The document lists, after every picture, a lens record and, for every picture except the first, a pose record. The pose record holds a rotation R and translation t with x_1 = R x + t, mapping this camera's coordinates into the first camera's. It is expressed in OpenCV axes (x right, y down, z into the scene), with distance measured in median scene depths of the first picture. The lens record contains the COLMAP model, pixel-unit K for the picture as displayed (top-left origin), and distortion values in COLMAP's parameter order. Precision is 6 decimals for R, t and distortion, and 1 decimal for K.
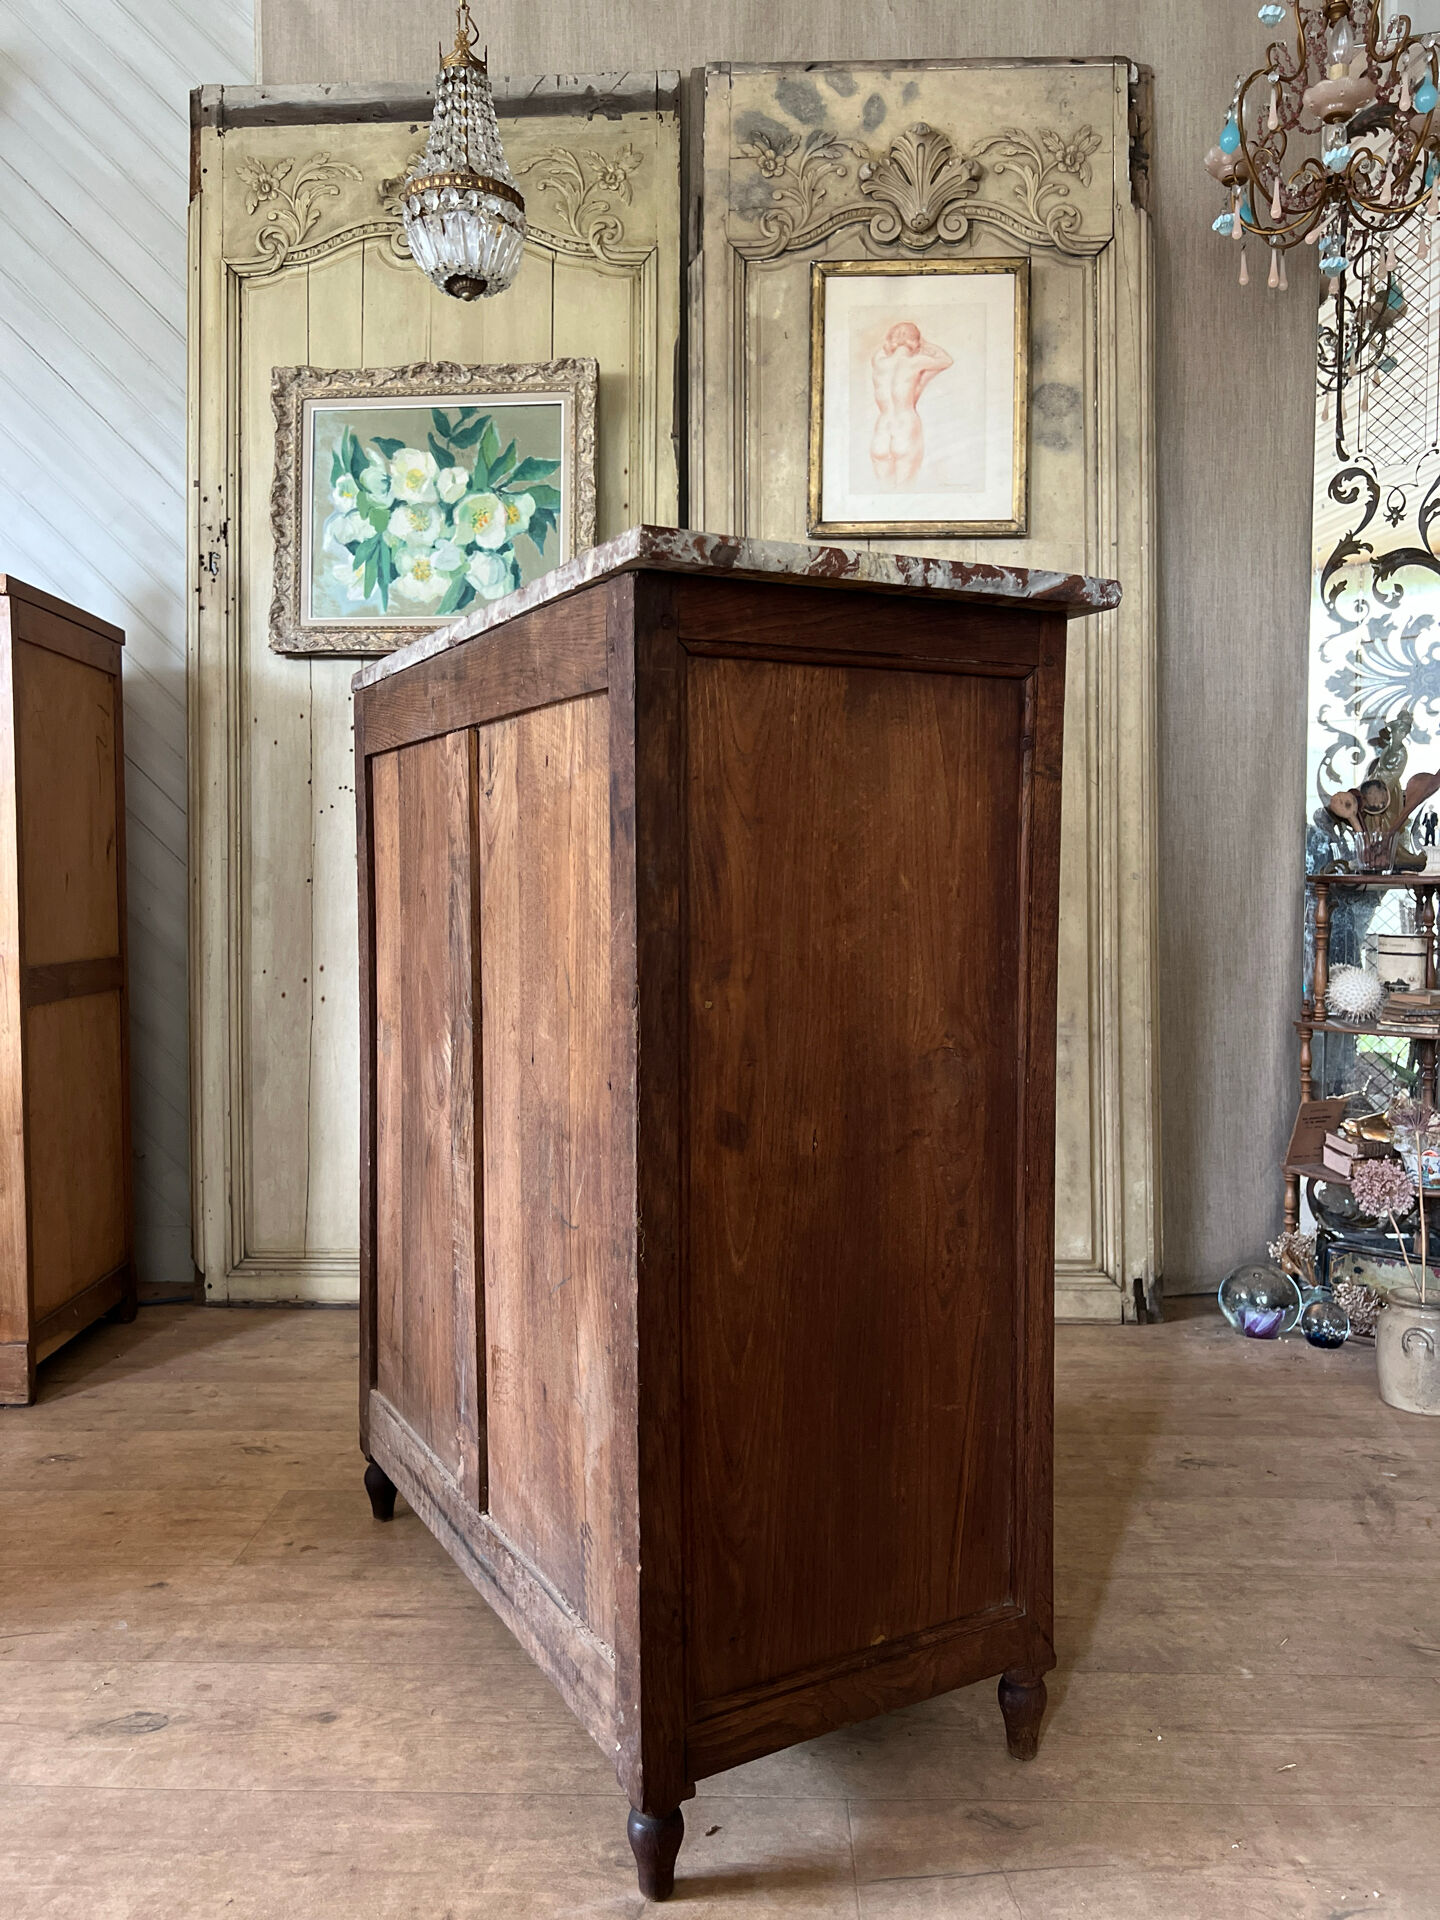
lens RADIAL K [[1453.4, 0, 714.8], [0, 1453.4, 971.2], [0, 0, 1]] dist [0.041118, -0.047608]
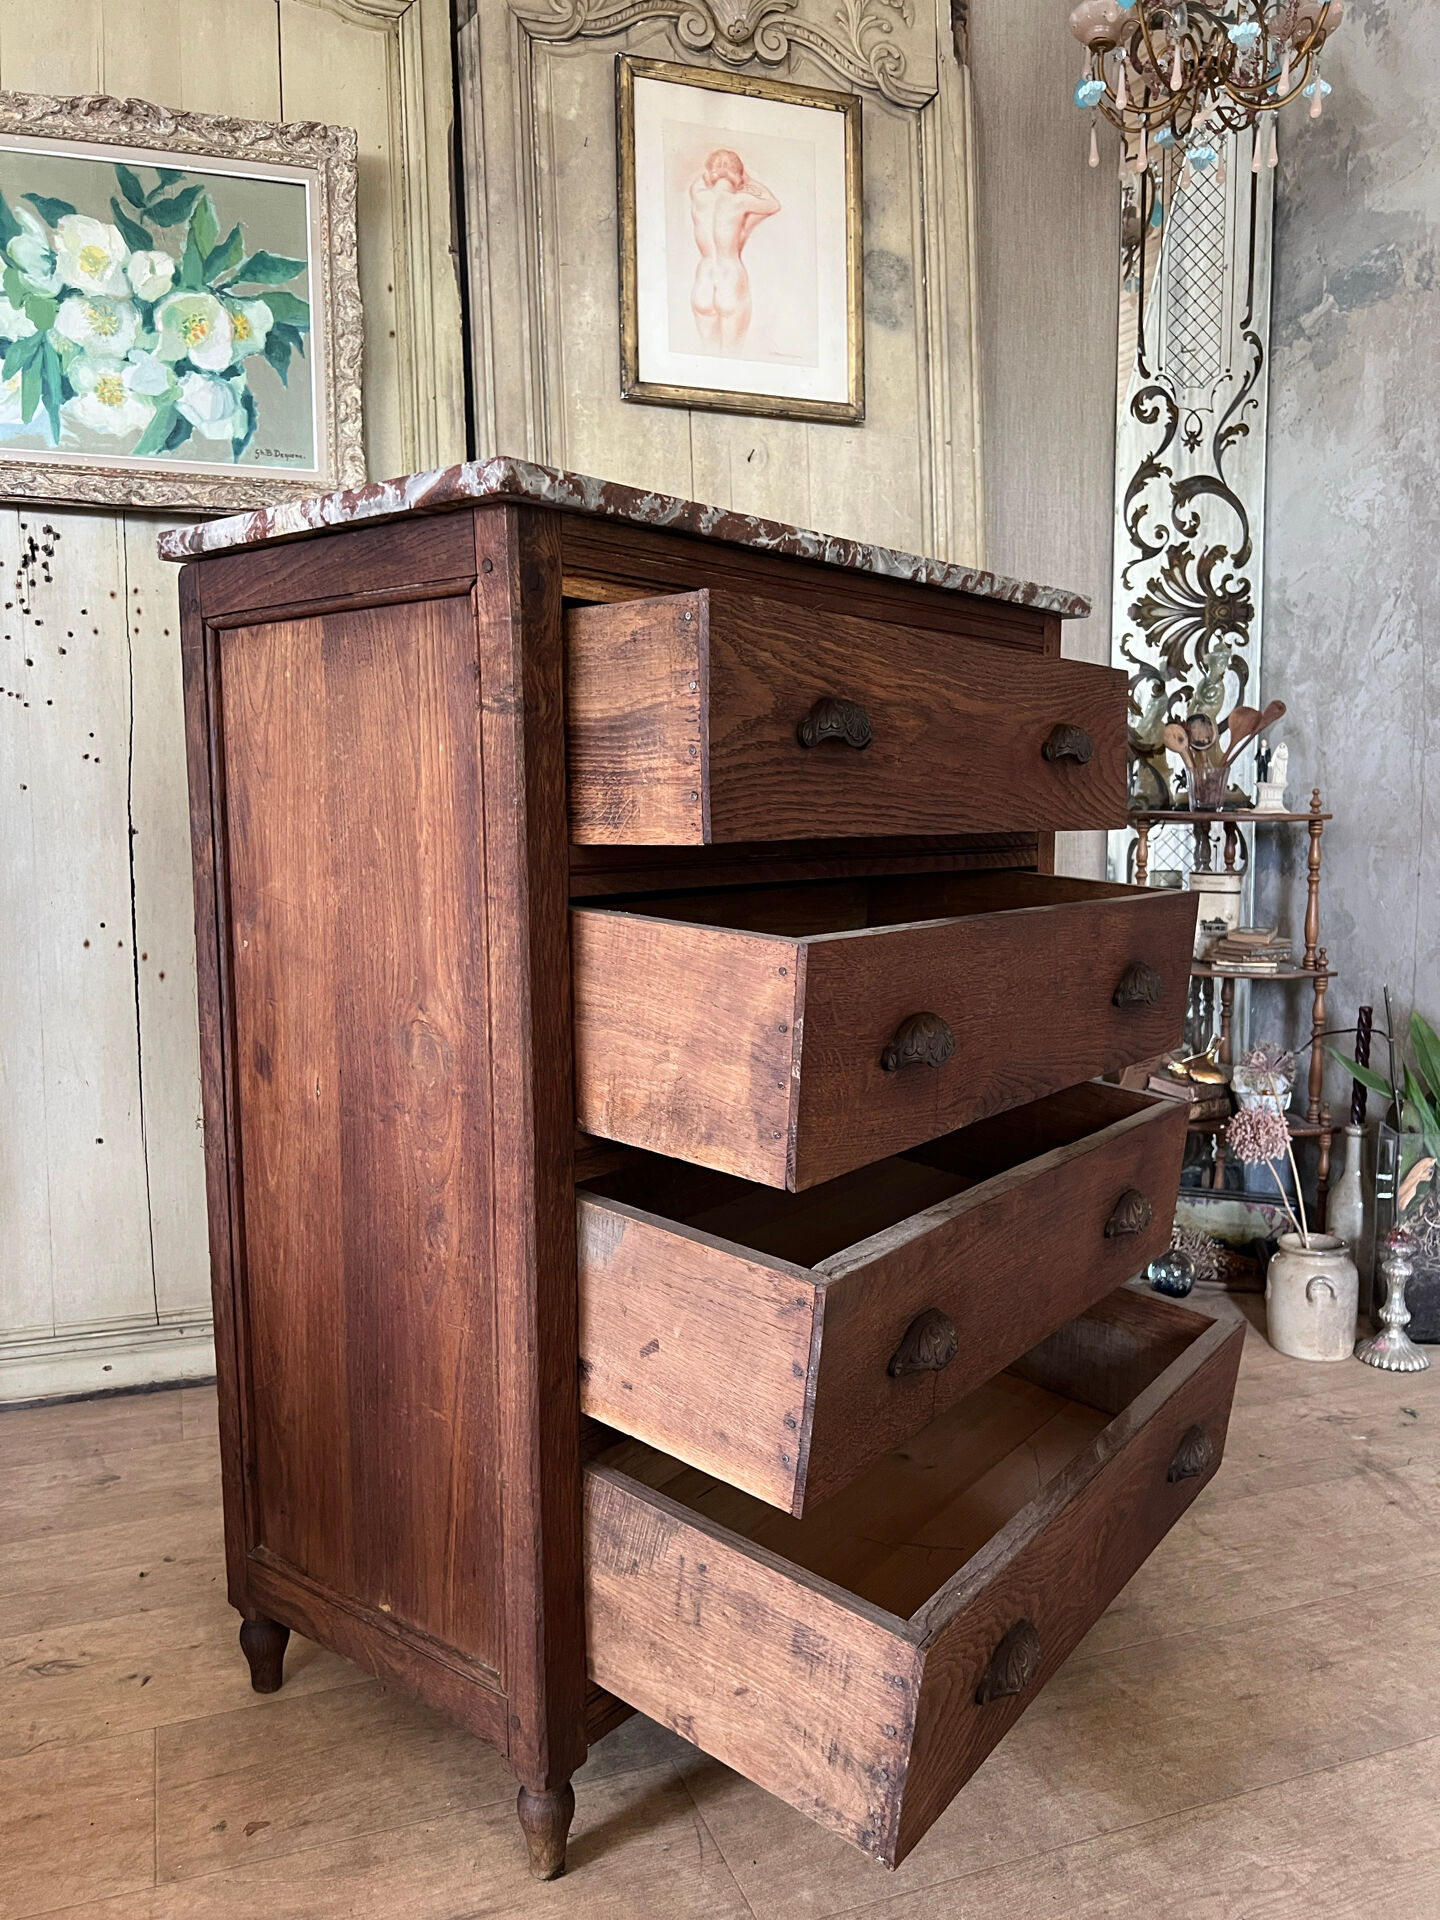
lens RADIAL K [[1453.4, 0, 715.4], [0, 1453.4, 967.9], [0, 0, 1]] dist [0.041118, -0.047608]
pose [[0.926527, -0.042477, 0.373824, -0.207852], [0.023704, 0.998223, 0.054675, -0.021647], [-0.375482, -0.041797, 0.925887, 0.203895]]
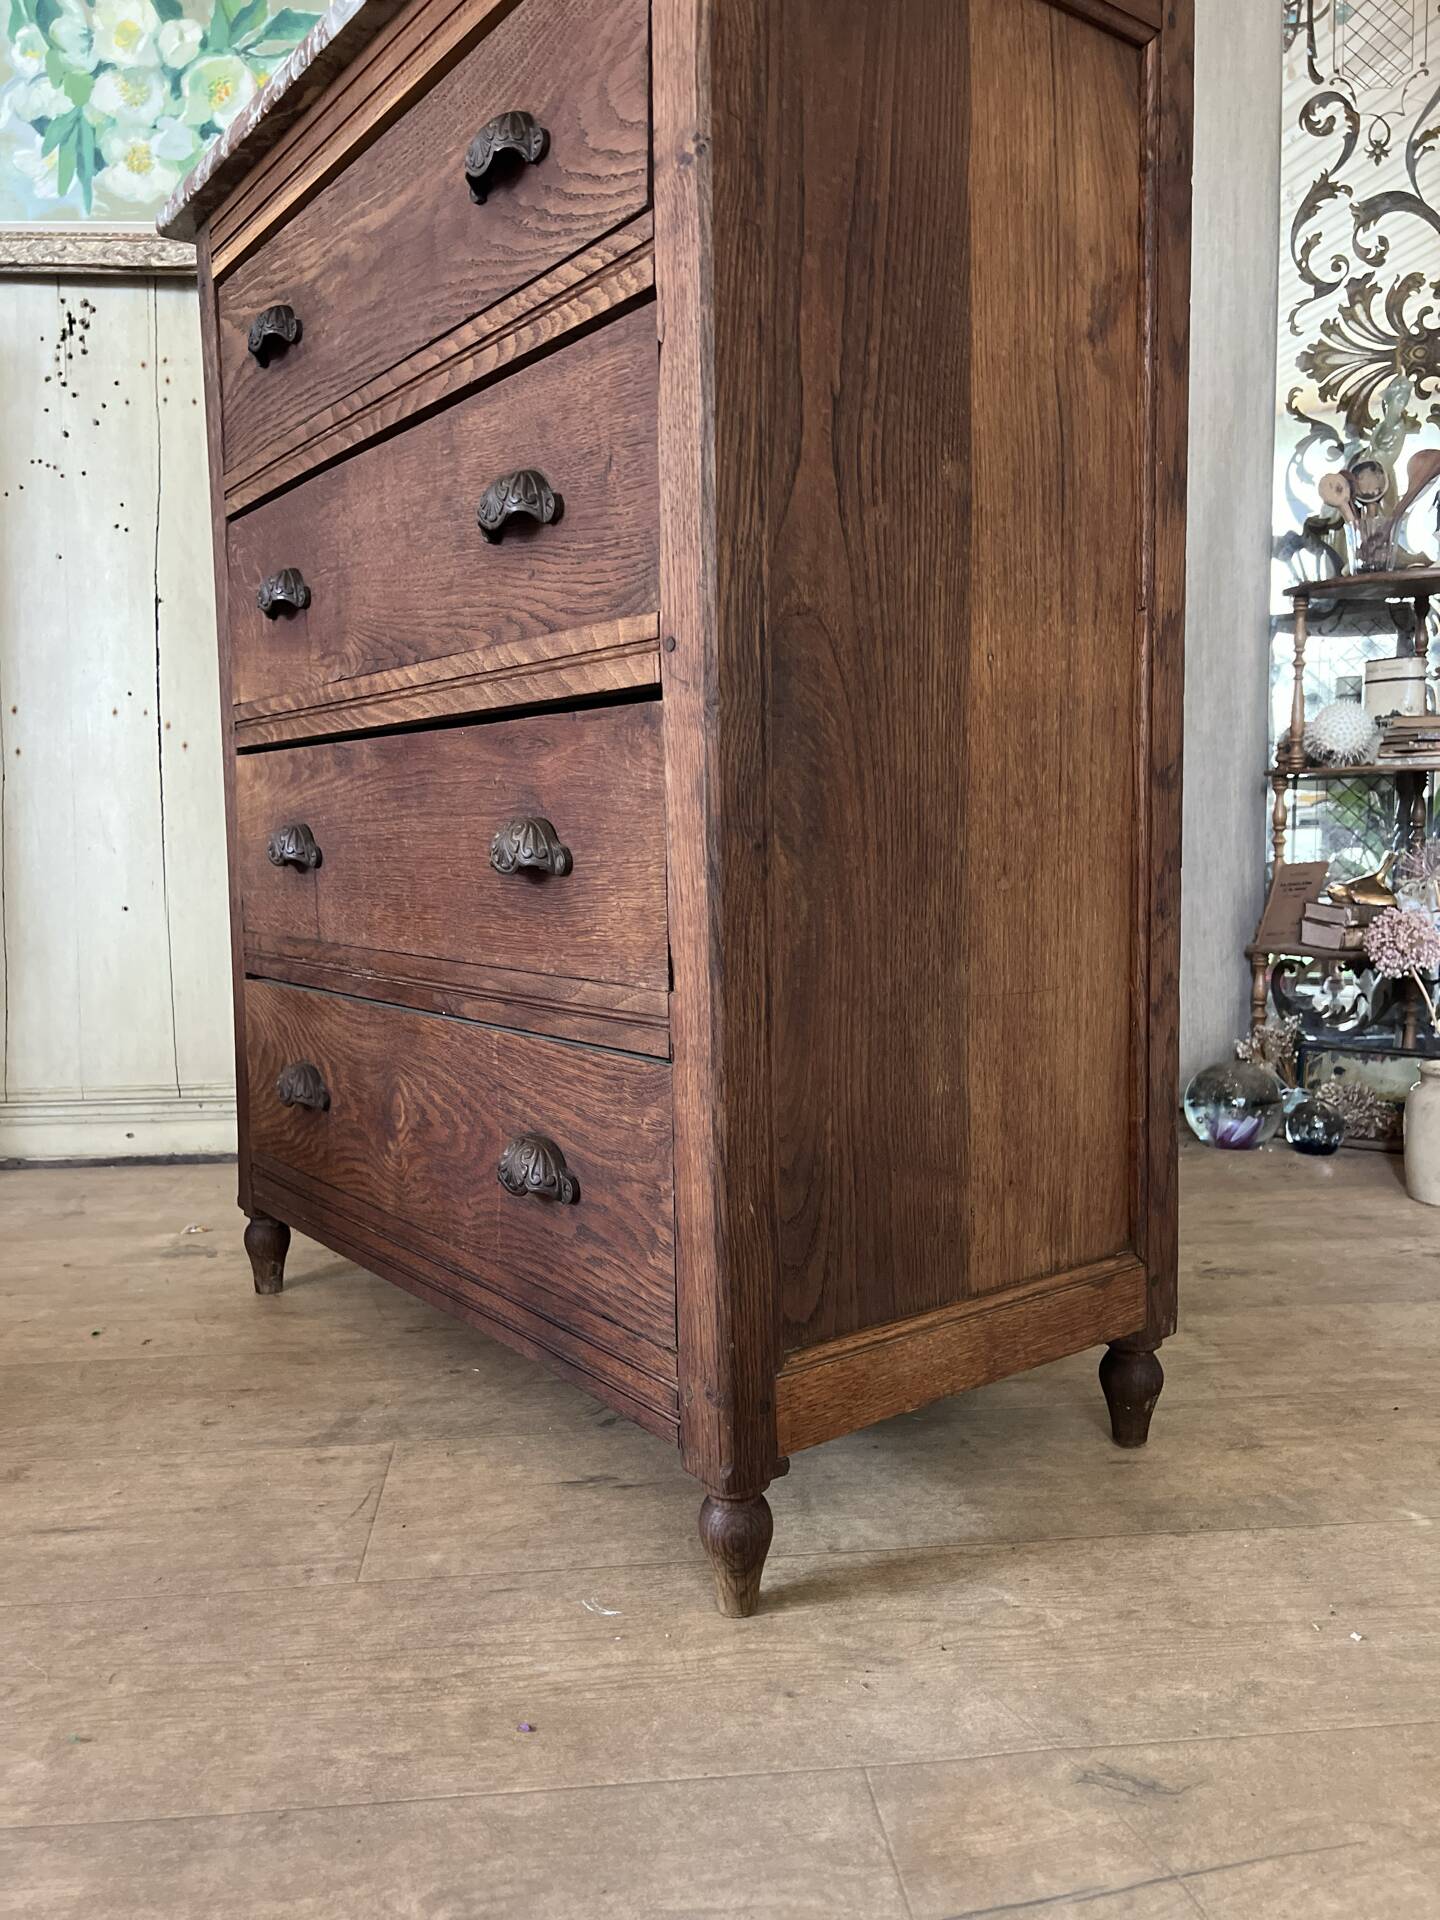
lens RADIAL K [[1453.4, 0, 718.5], [0, 1453.4, 980.8], [0, 0, 1]] dist [0.041118, -0.047608]
pose [[0.991672, -0.020405, 0.127166, -0.014360], [0.015923, 0.999219, 0.036158, 0.116346], [-0.127804, -0.033832, 0.991222, 0.220746]]
